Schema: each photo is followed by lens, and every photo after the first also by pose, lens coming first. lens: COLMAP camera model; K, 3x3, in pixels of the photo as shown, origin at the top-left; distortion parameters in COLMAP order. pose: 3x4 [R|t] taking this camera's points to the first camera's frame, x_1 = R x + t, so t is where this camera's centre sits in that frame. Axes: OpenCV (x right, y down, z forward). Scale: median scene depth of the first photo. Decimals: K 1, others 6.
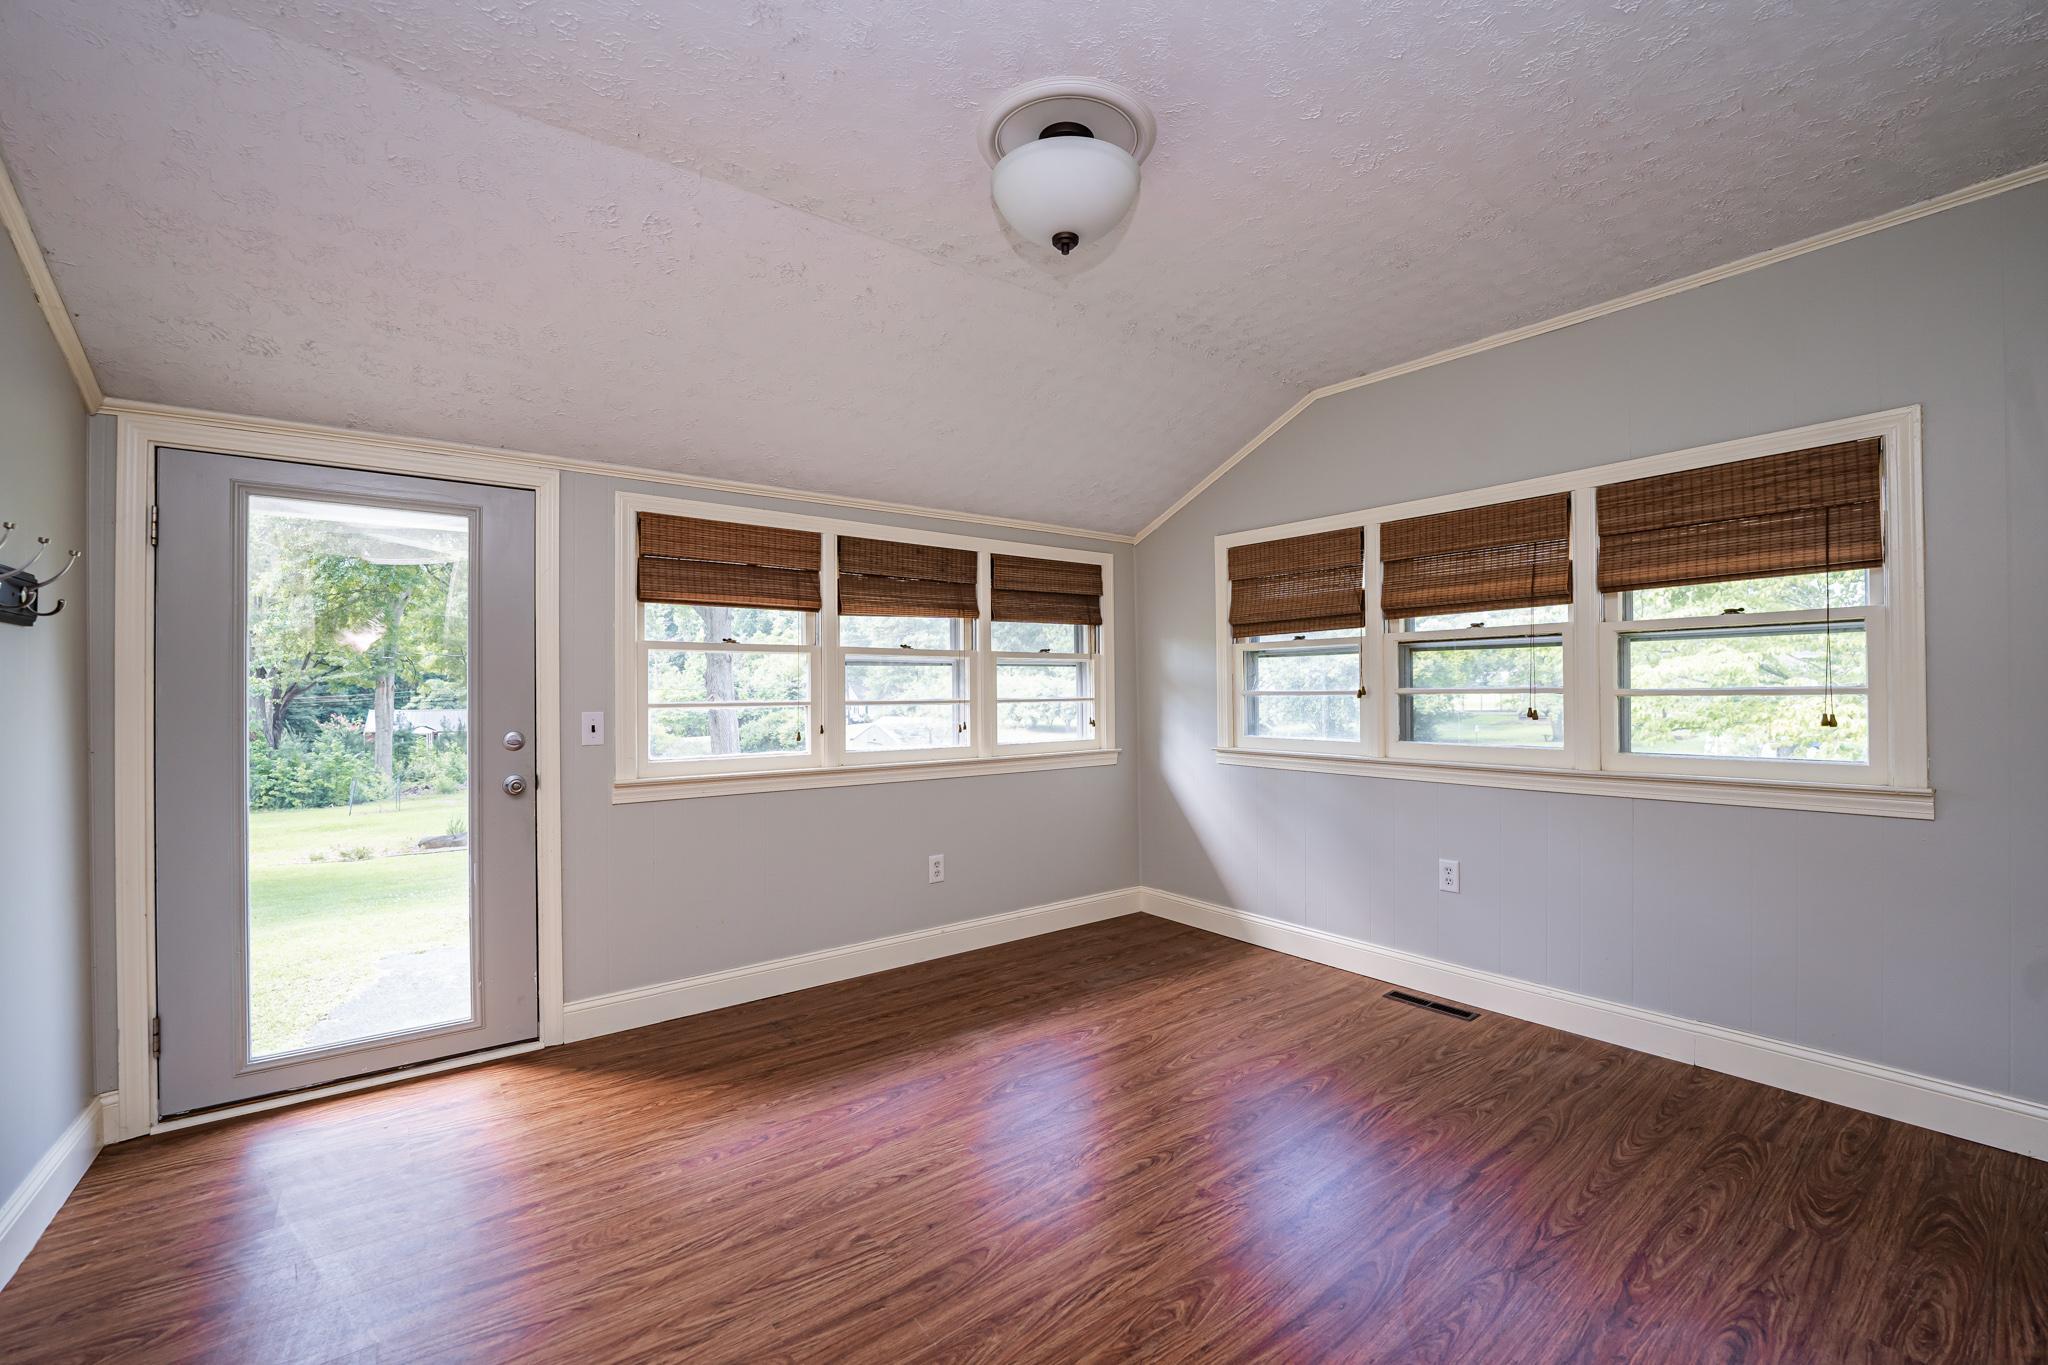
lens RADIAL K [[847.1, 0, 1024.0], [0, 847.1, 682.5], [0, 0, 1]] dist [-0.014028, 0.000059]
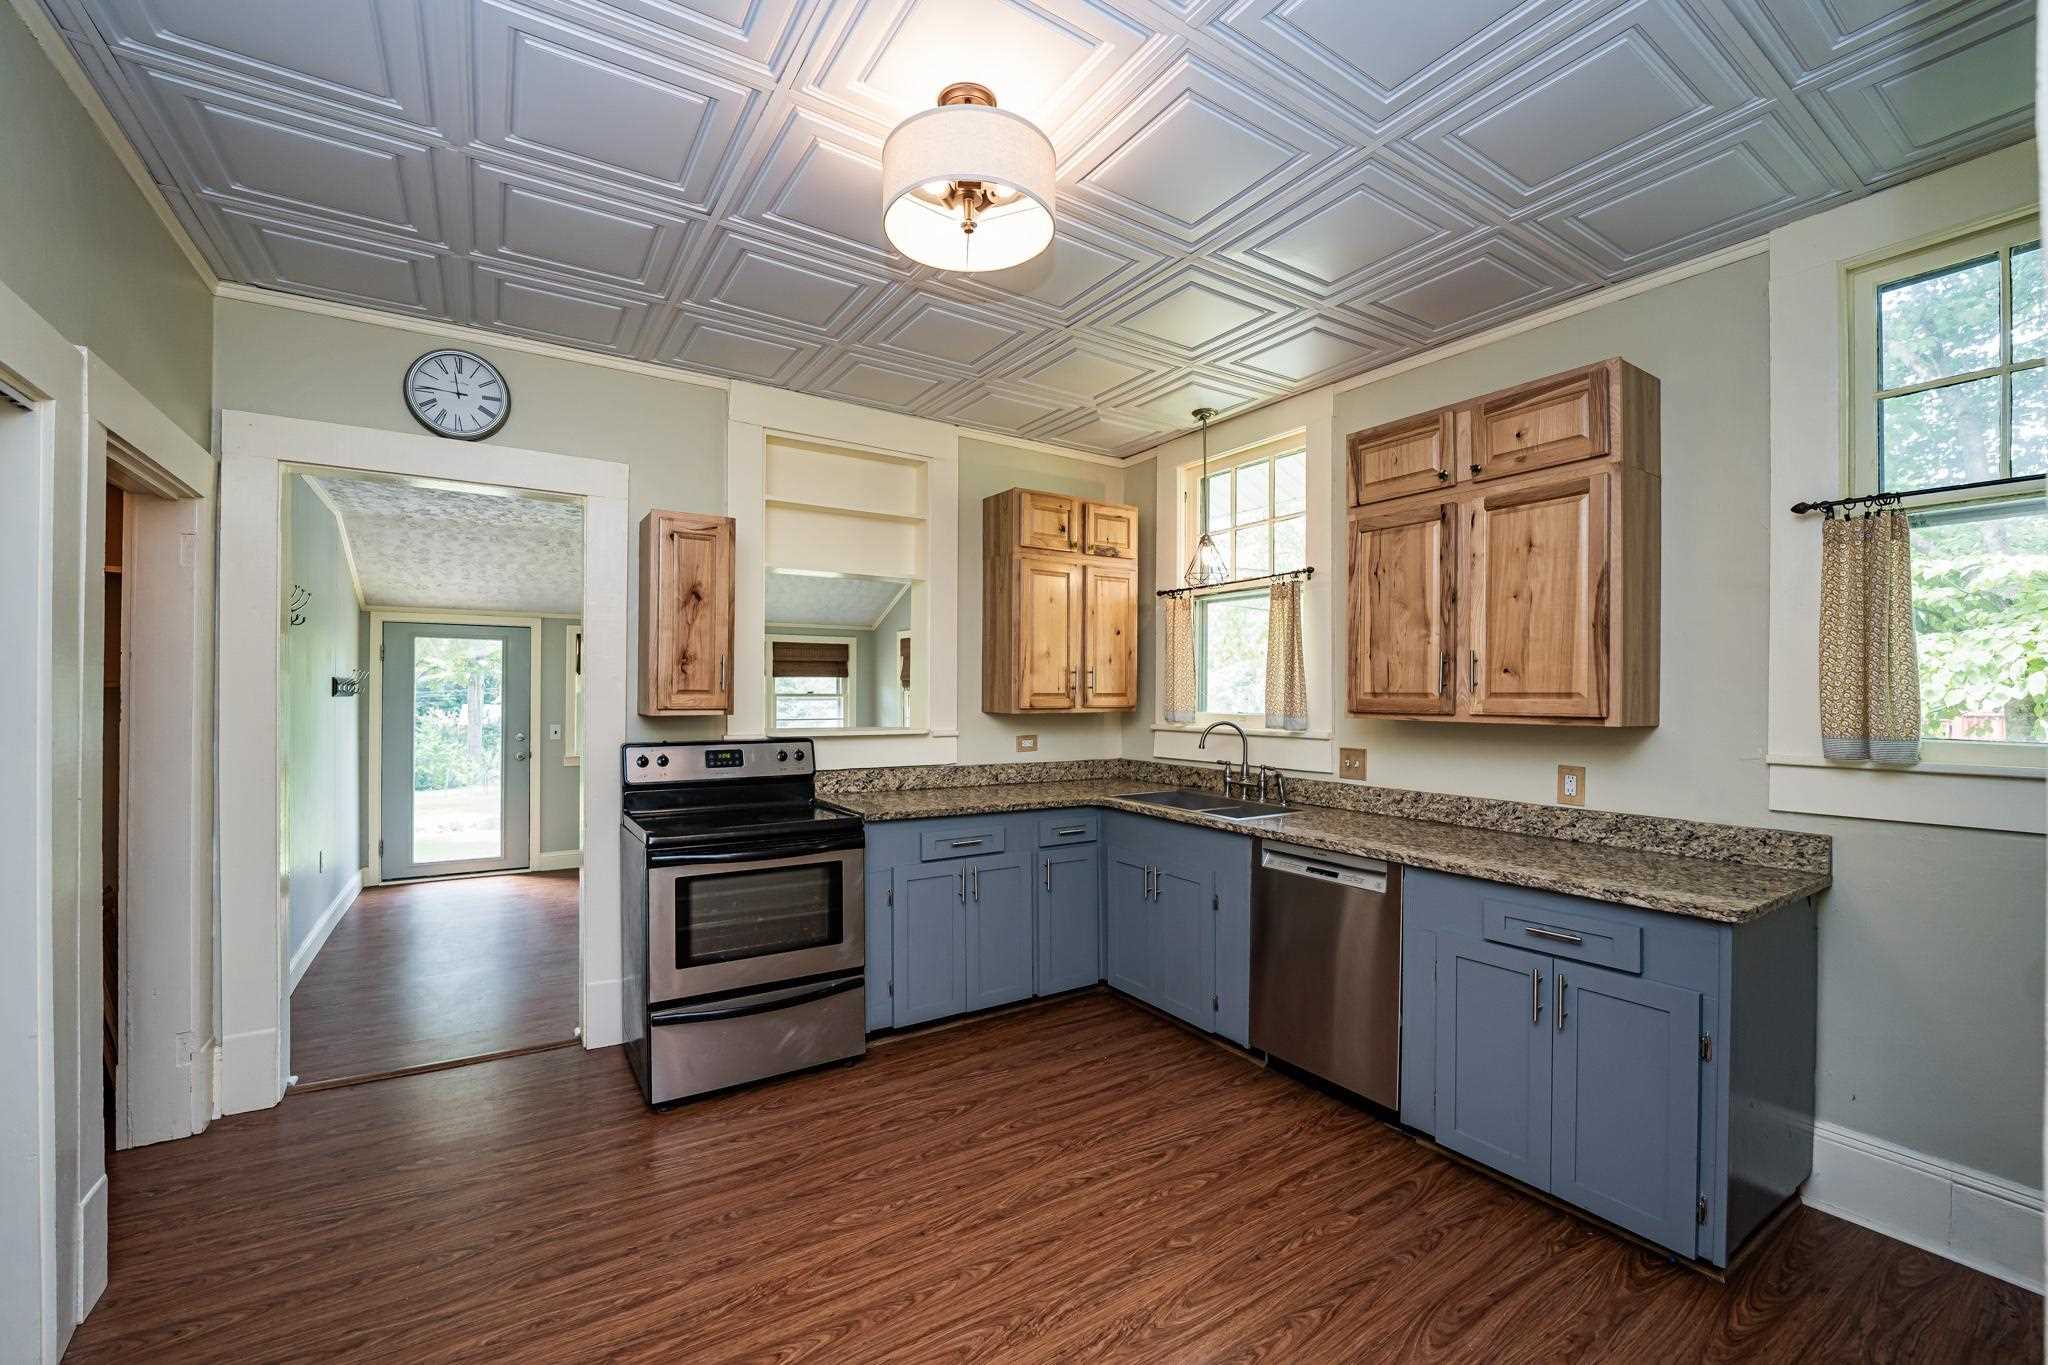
lens RADIAL K [[836.2, 0, 1024.0], [0, 836.2, 682.5], [0, 0, 1]] dist [-0.017849, -0.000131]
pose [[0.997657, 0.011924, -0.067370, 0.582621], [-0.012109, 0.999924, -0.002347, -0.057596], [0.067337, 0.003157, 0.997725, -0.744435]]
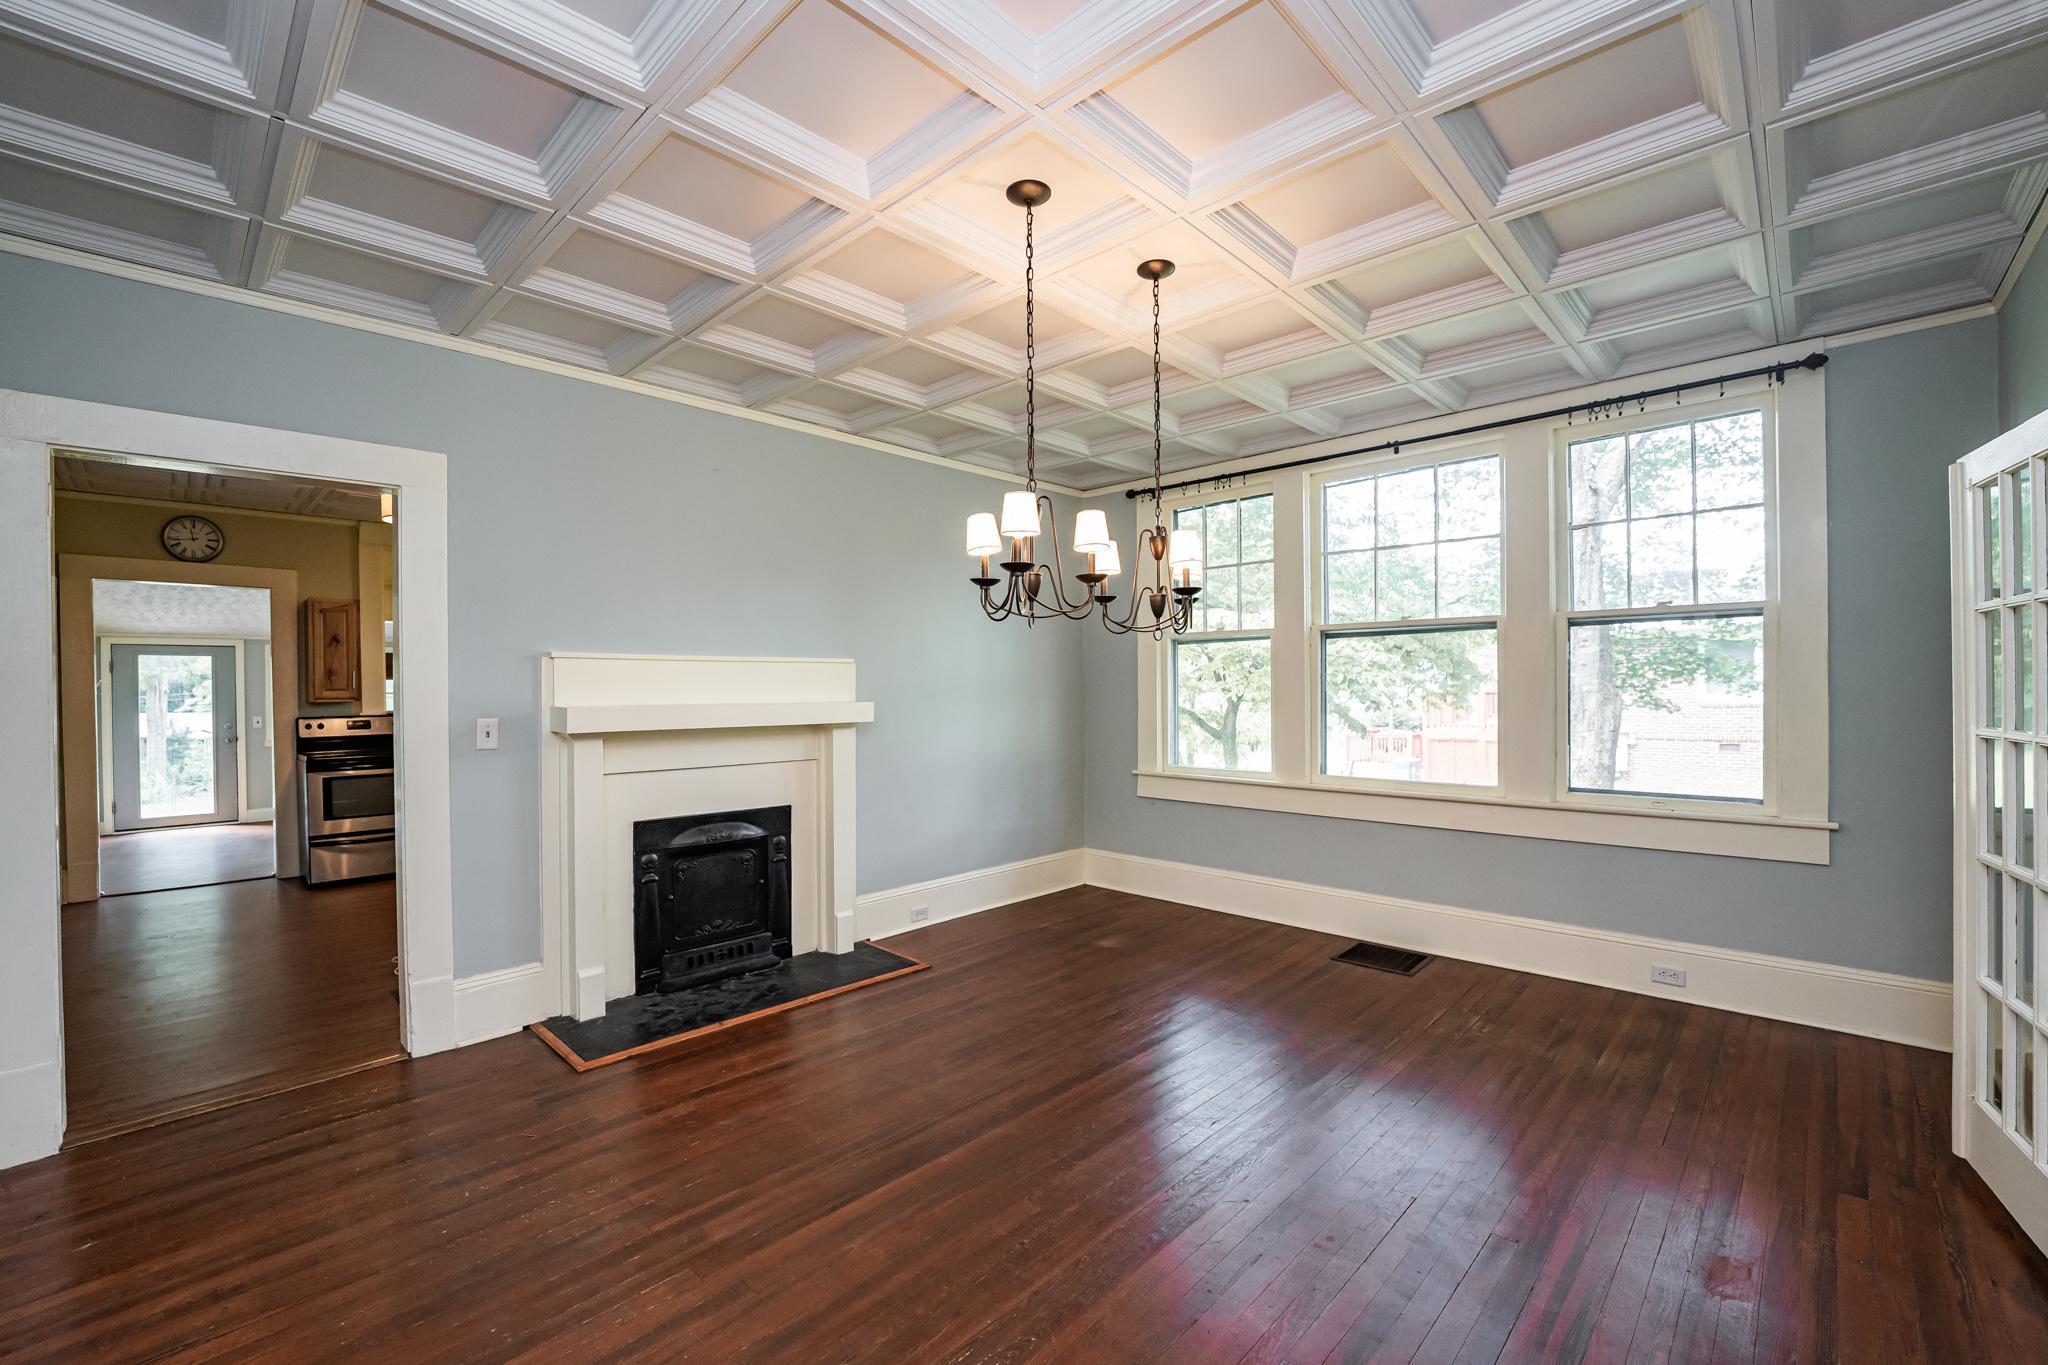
lens RADIAL K [[847.1, 0, 1024.0], [0, 847.1, 682.5], [0, 0, 1]] dist [-0.014028, 0.000059]
pose [[0.987623, -0.002879, 0.156823, 1.168909], [0.002376, 0.999991, 0.003395, -0.062215], [-0.156831, -0.002980, 0.987621, -1.620533]]
